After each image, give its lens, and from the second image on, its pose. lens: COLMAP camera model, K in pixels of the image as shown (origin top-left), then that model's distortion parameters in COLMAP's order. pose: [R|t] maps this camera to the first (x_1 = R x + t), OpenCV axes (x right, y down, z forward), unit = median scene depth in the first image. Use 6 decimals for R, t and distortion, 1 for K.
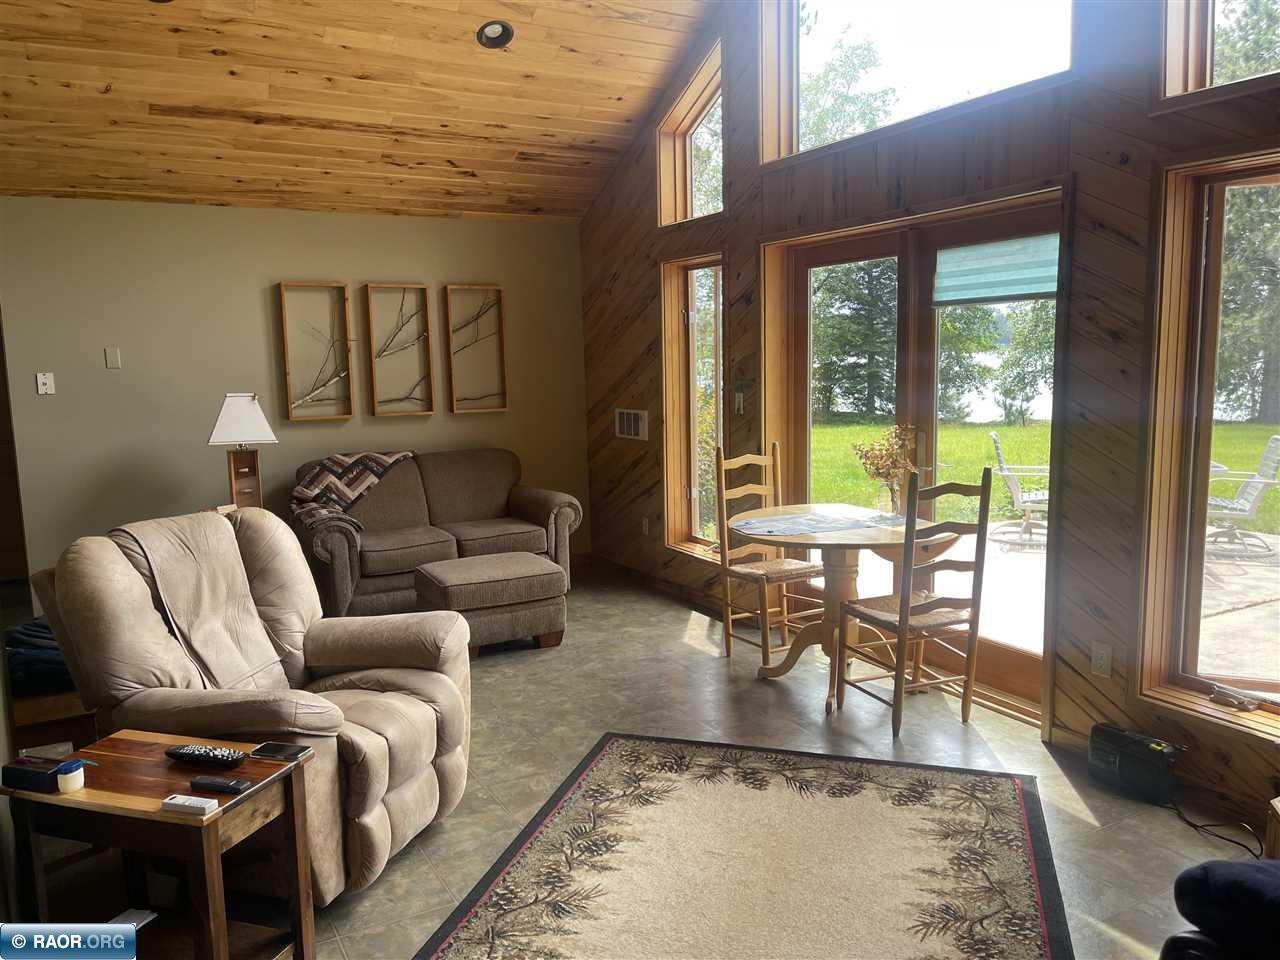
lens RADIAL K [[971.6, 0, 633.6], [0, 971.6, 488.3], [0, 0, 1]] dist [0.065607, -0.081541]
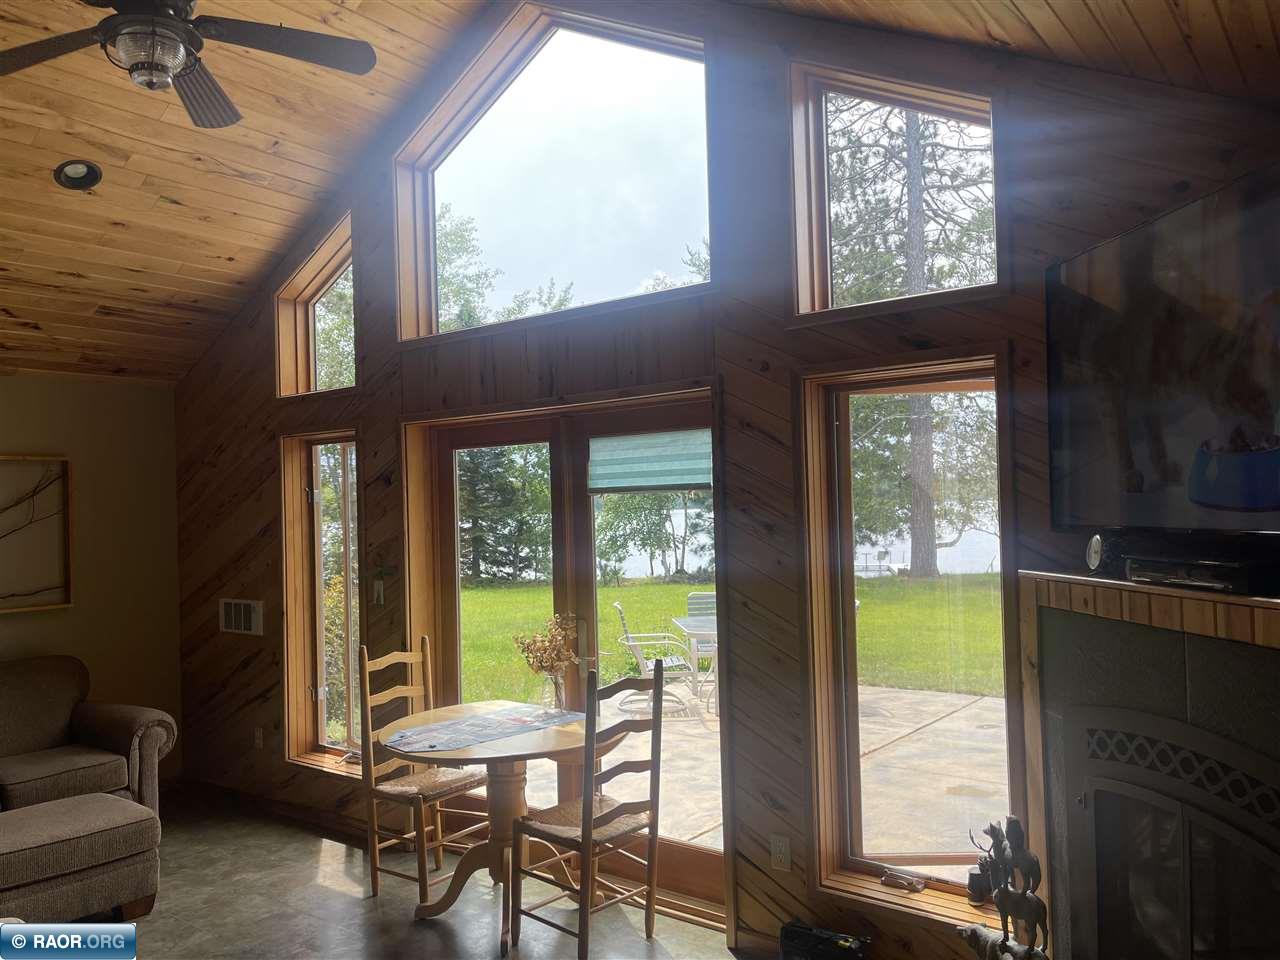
lens RADIAL K [[971.6, 0, 642.7], [0, 971.6, 490.1], [0, 0, 1]] dist [0.065607, -0.081541]
pose [[0.915316, 0.004108, 0.402716, -0.035061], [0.061325, 0.986866, -0.149449, -0.033514], [-0.398041, 0.161490, 0.903042, 0.076546]]
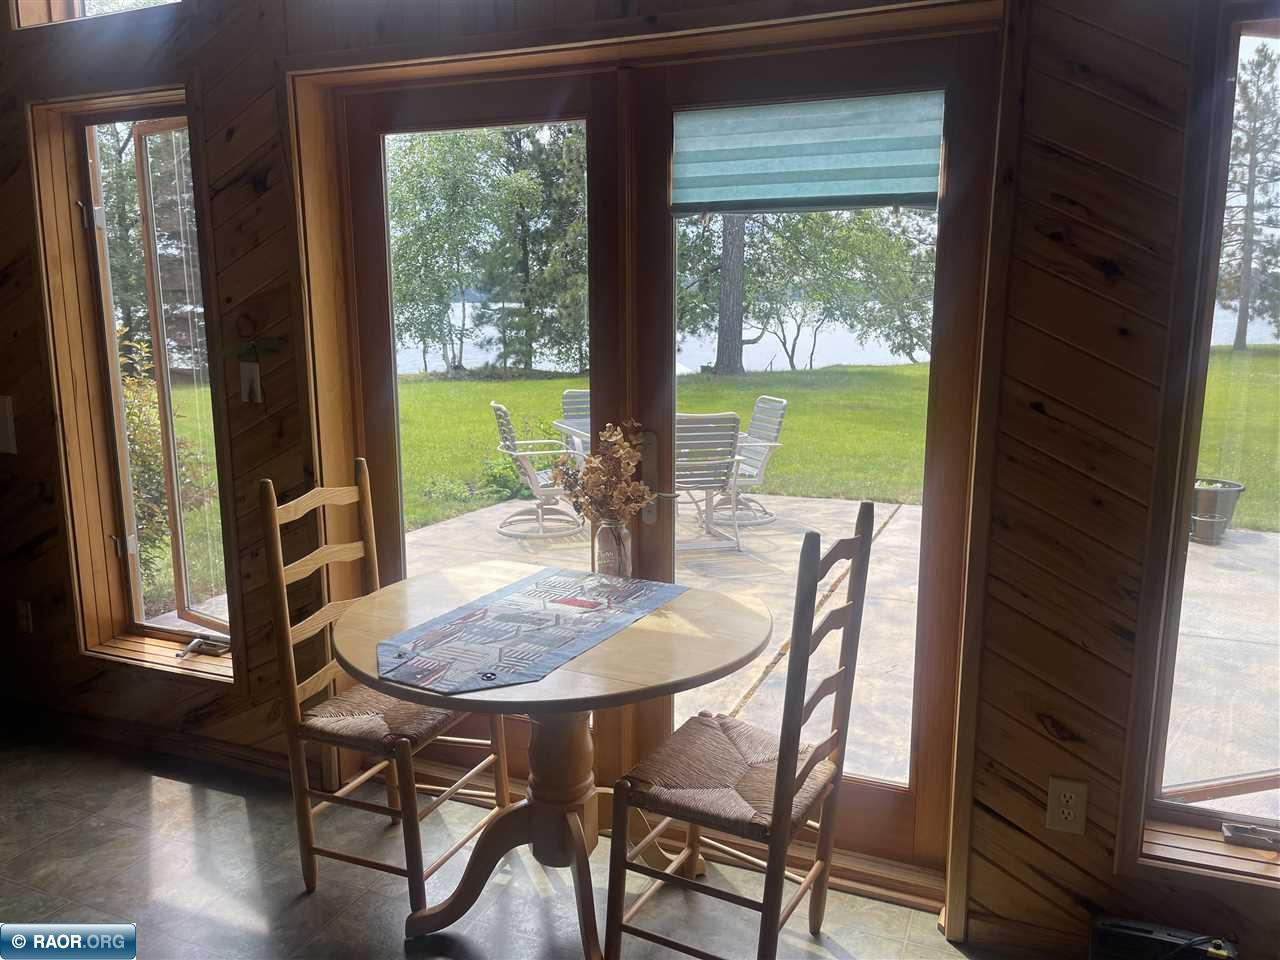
lens RADIAL K [[971.6, 0, 645.9], [0, 971.6, 481.7], [0, 0, 1]] dist [0.065607, -0.081541]
pose [[0.781903, -0.091802, 0.616604, -0.060977], [0.066286, 0.995734, 0.064193, -0.058925], [-0.619867, -0.009321, 0.784652, 0.489742]]
